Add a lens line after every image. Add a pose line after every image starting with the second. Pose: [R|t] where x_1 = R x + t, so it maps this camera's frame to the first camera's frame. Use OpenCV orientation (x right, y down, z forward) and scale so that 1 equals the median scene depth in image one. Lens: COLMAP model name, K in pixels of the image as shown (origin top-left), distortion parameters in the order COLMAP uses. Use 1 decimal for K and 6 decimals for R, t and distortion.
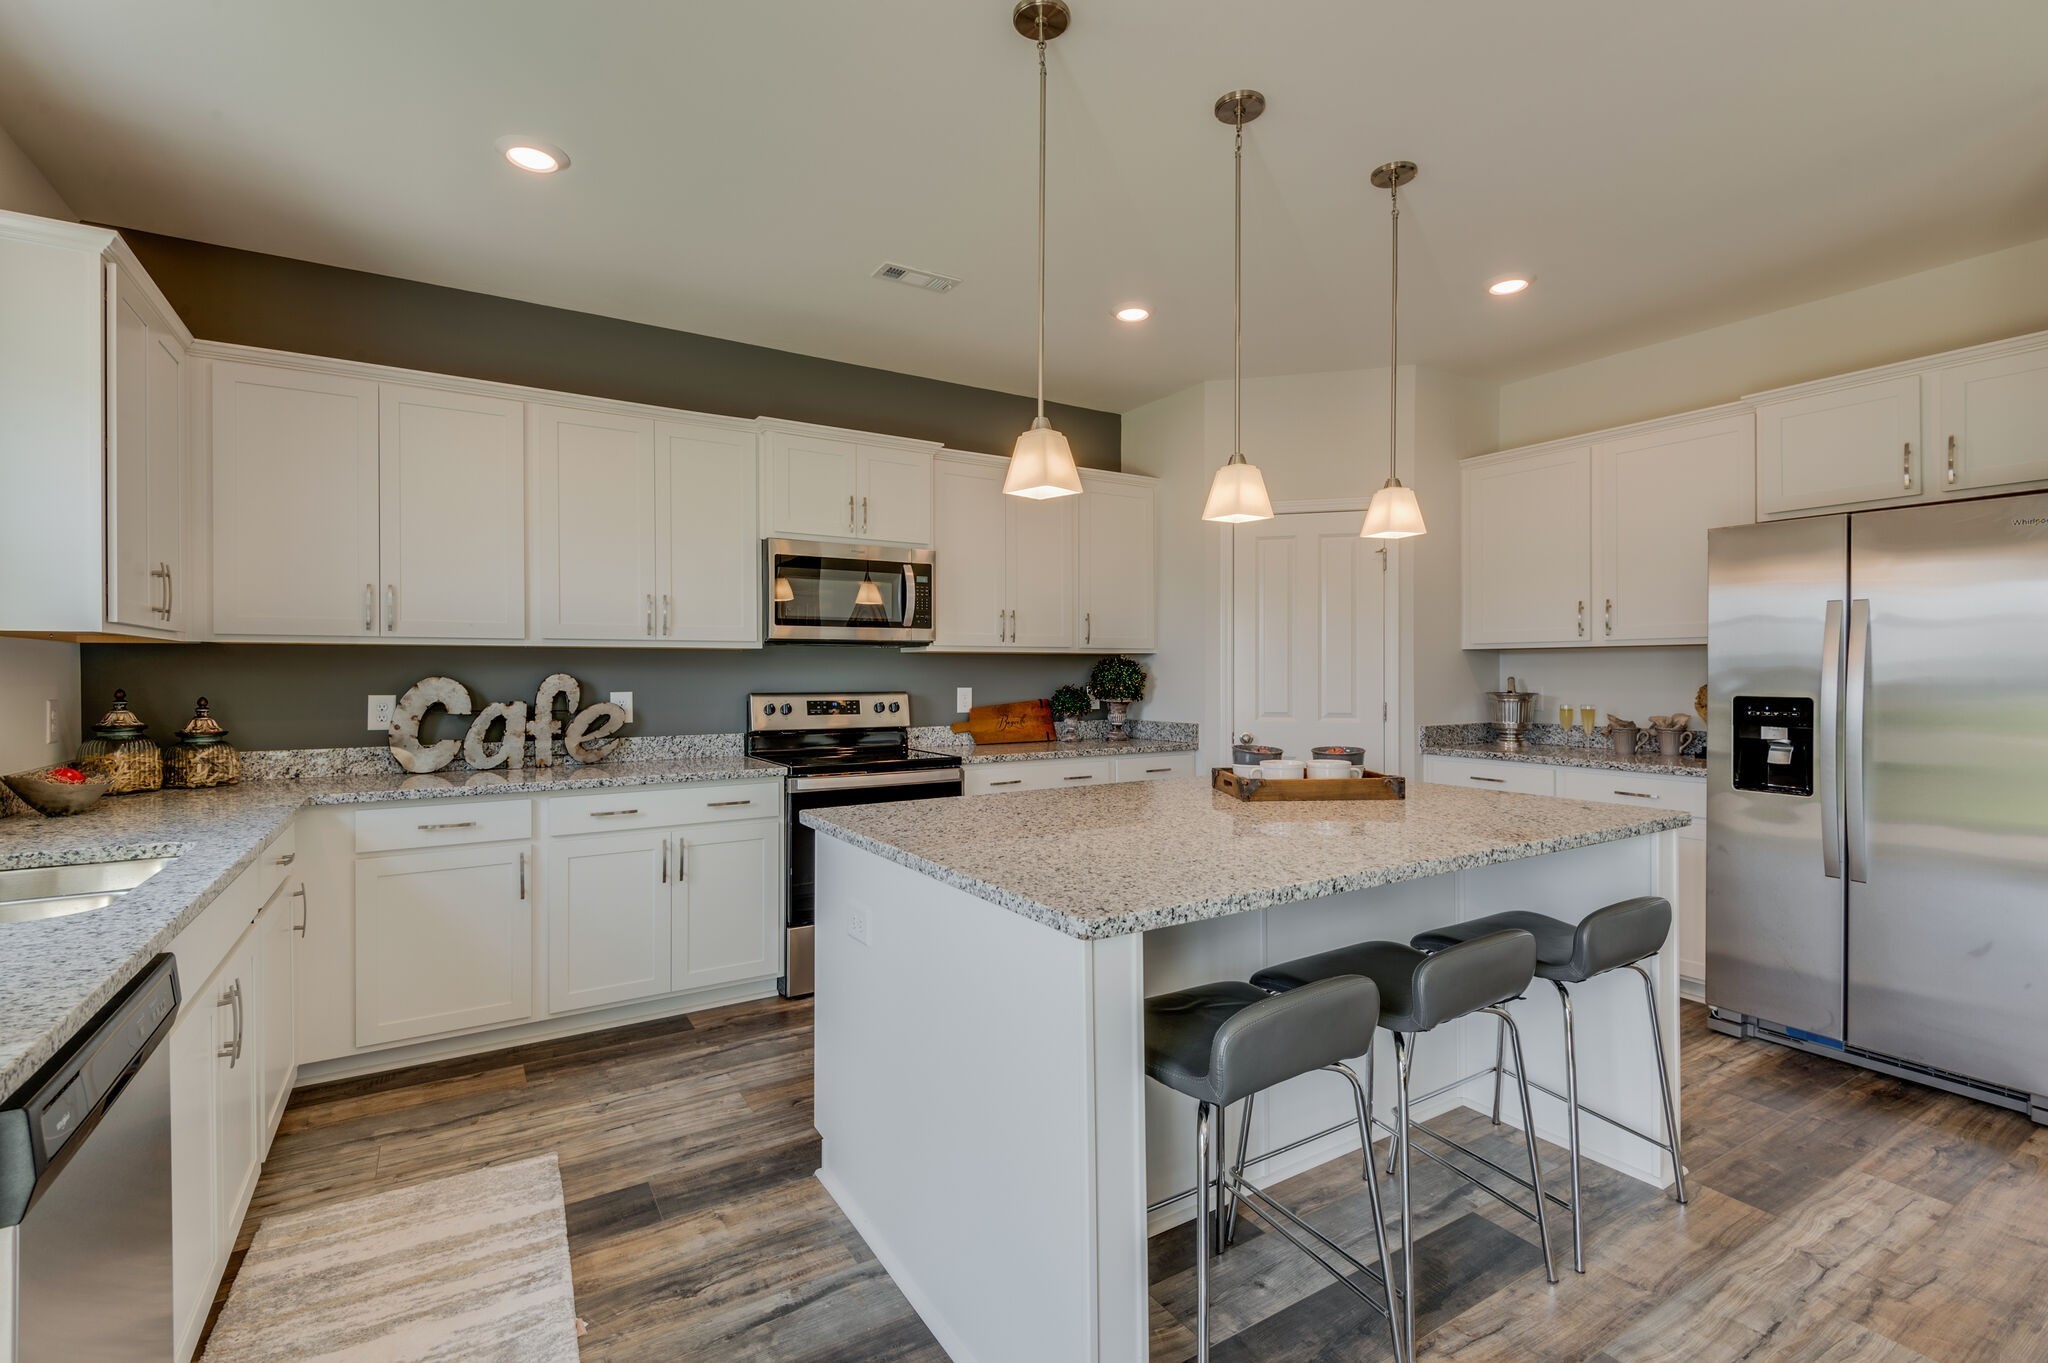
lens RADIAL K [[928.0, 0, 1024.0], [0, 928.0, 681.5], [0, 0, 1]] dist [0.029634, -0.000376]
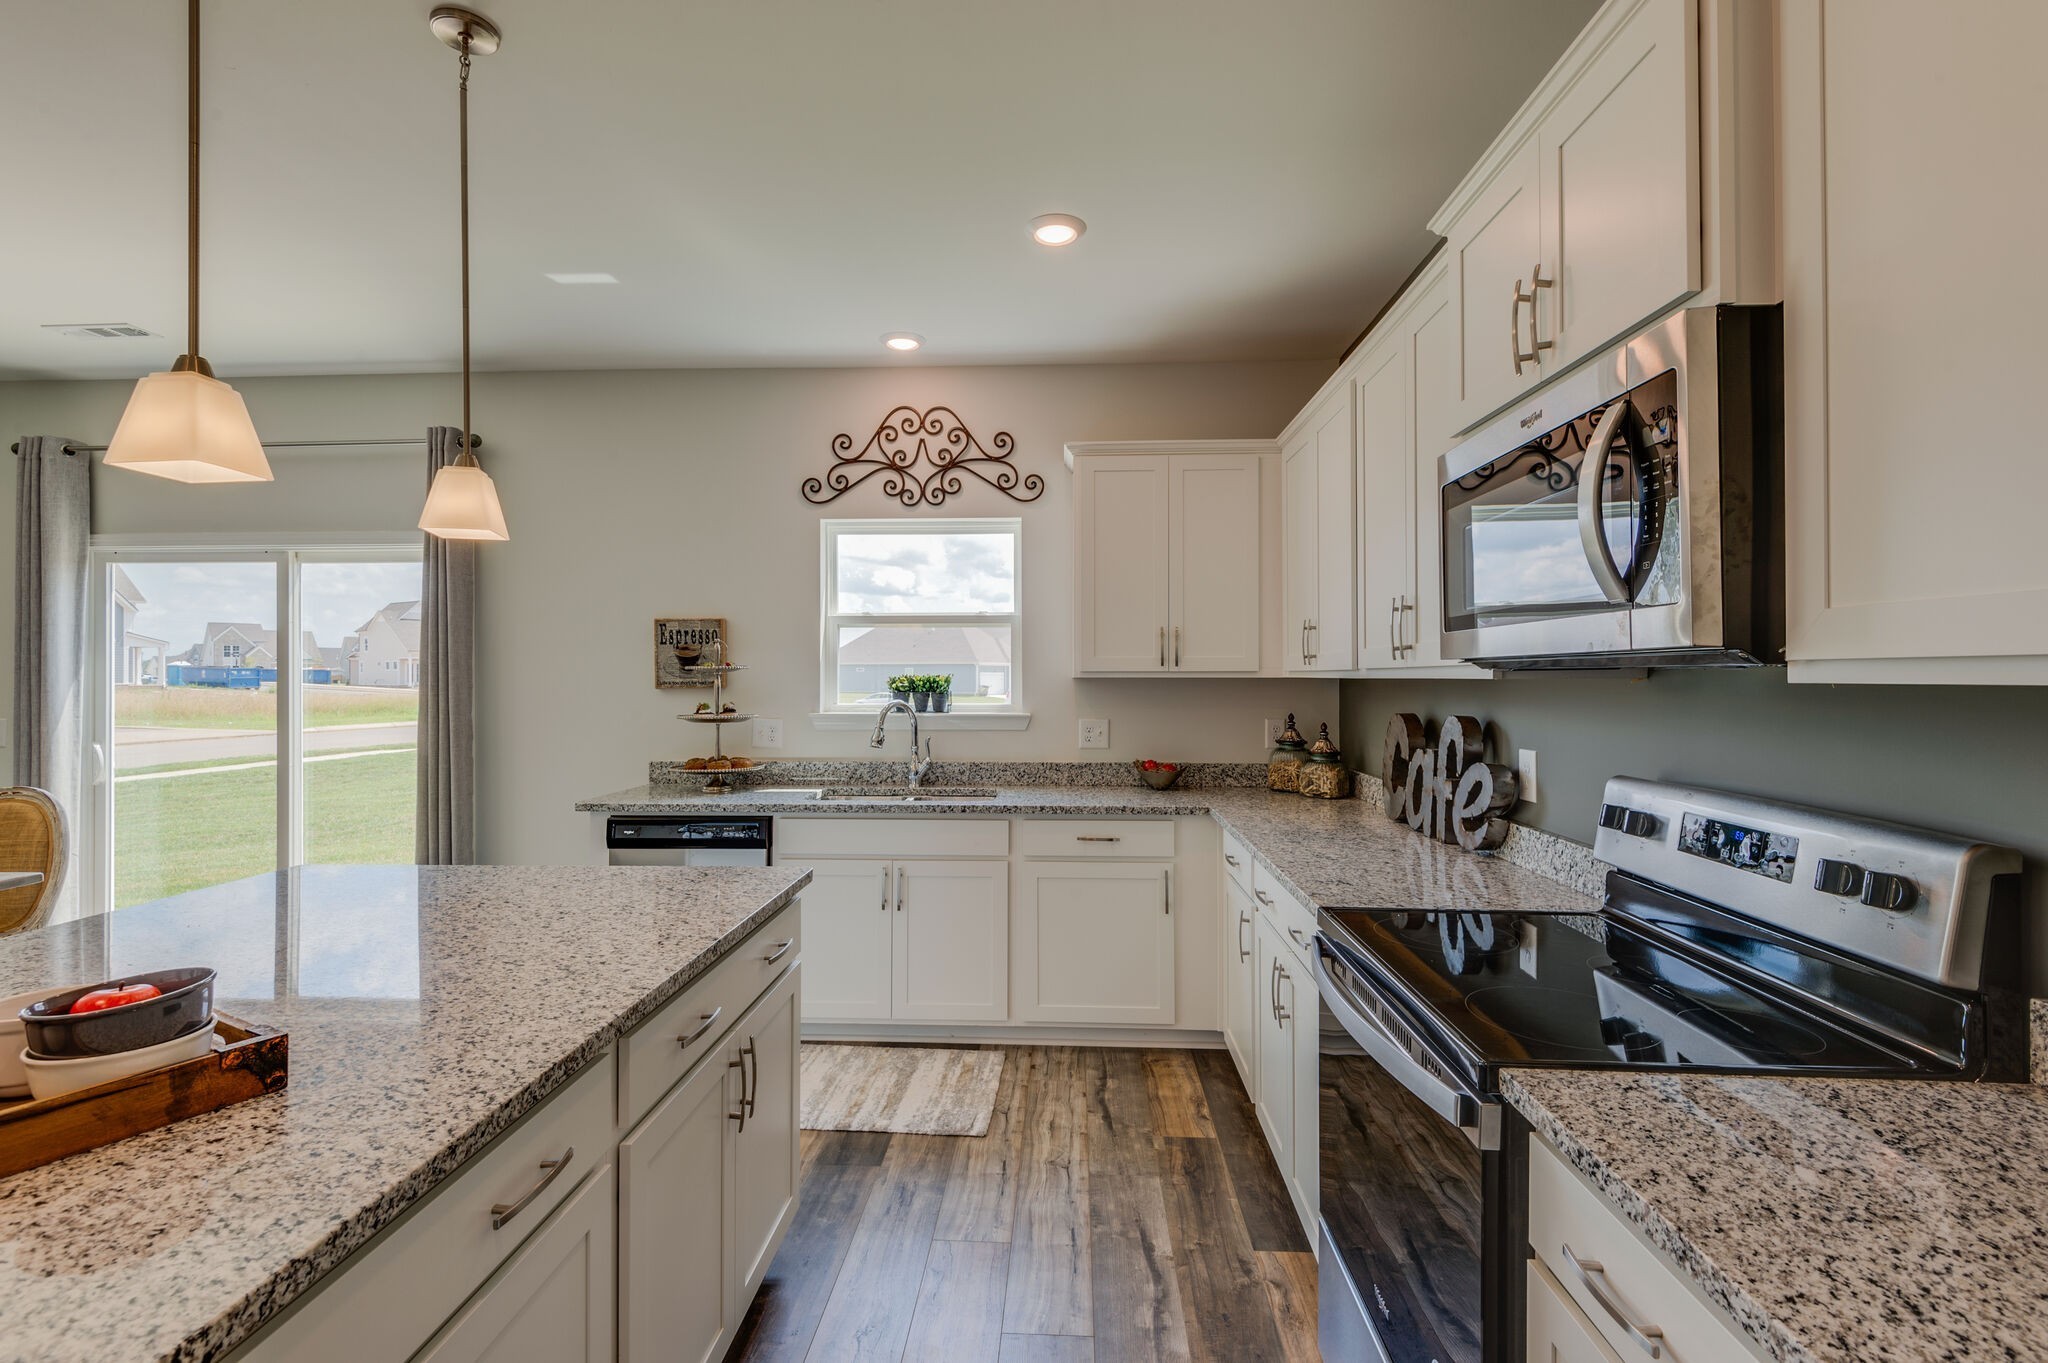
lens RADIAL K [[916.2, 0, 1027.2], [0, 916.2, 677.4], [0, 0, 1]] dist [0.027585, -0.020814]
pose [[-0.564838, 0.001349, -0.825201, 0.259350], [-0.008446, 0.999937, 0.007415, -0.038830], [0.825159, 0.011158, -0.564791, 1.118790]]
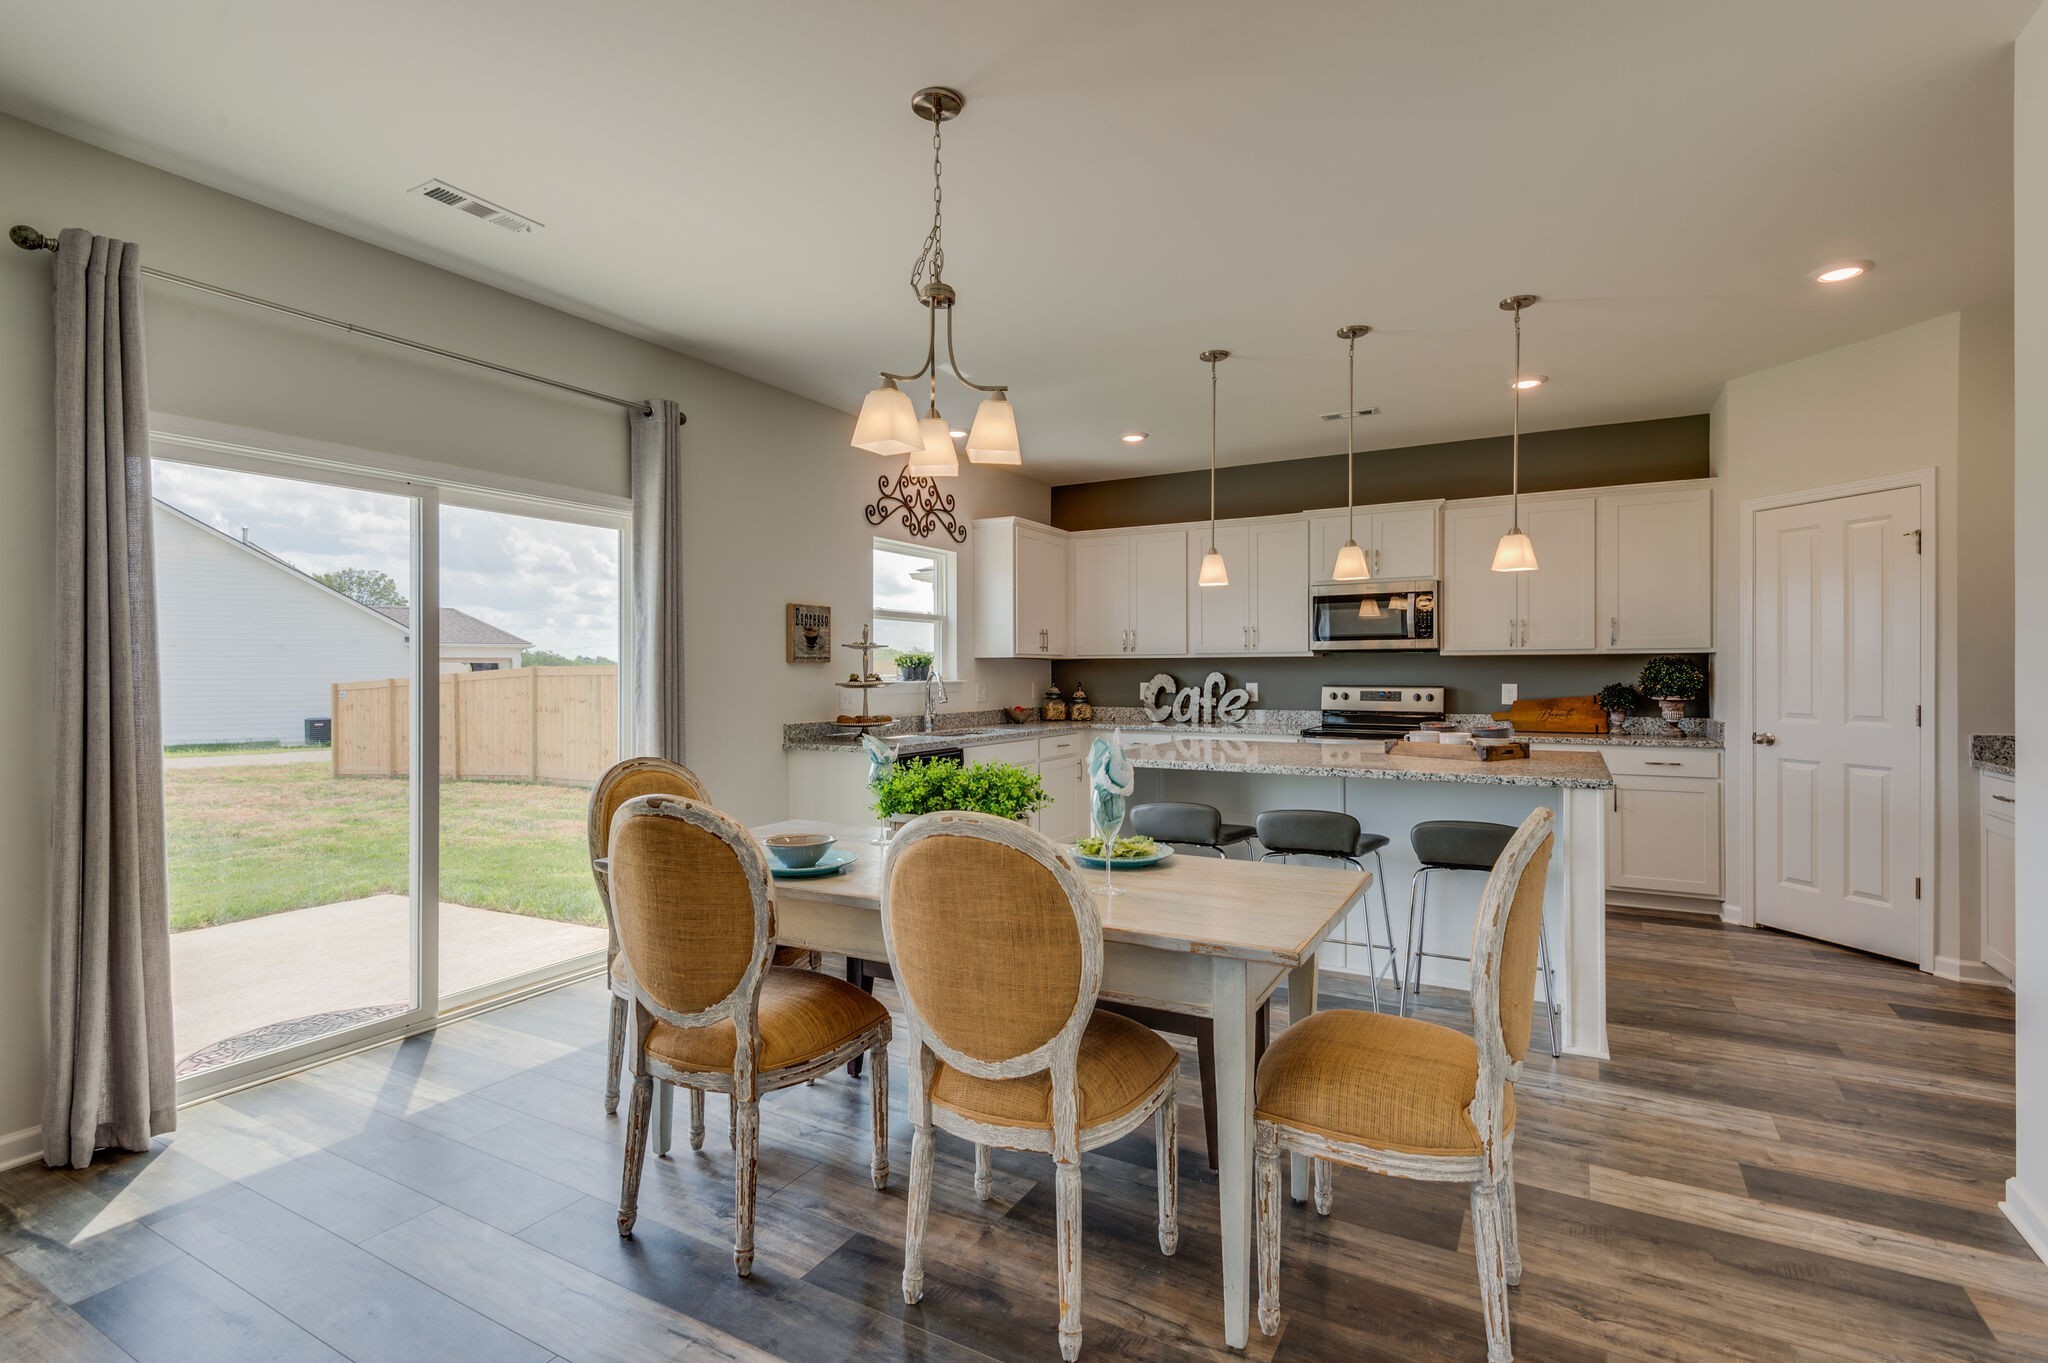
lens RADIAL K [[949.0, 0, 1024.4], [0, 949.0, 673.4], [0, 0, 1]] dist [0.013067, -0.012971]
pose [[0.481955, 0.002277, -0.876193, 0.921280], [-0.008254, 0.999964, -0.001942, 0.000662], [0.876157, 0.008168, 0.481957, -0.201550]]
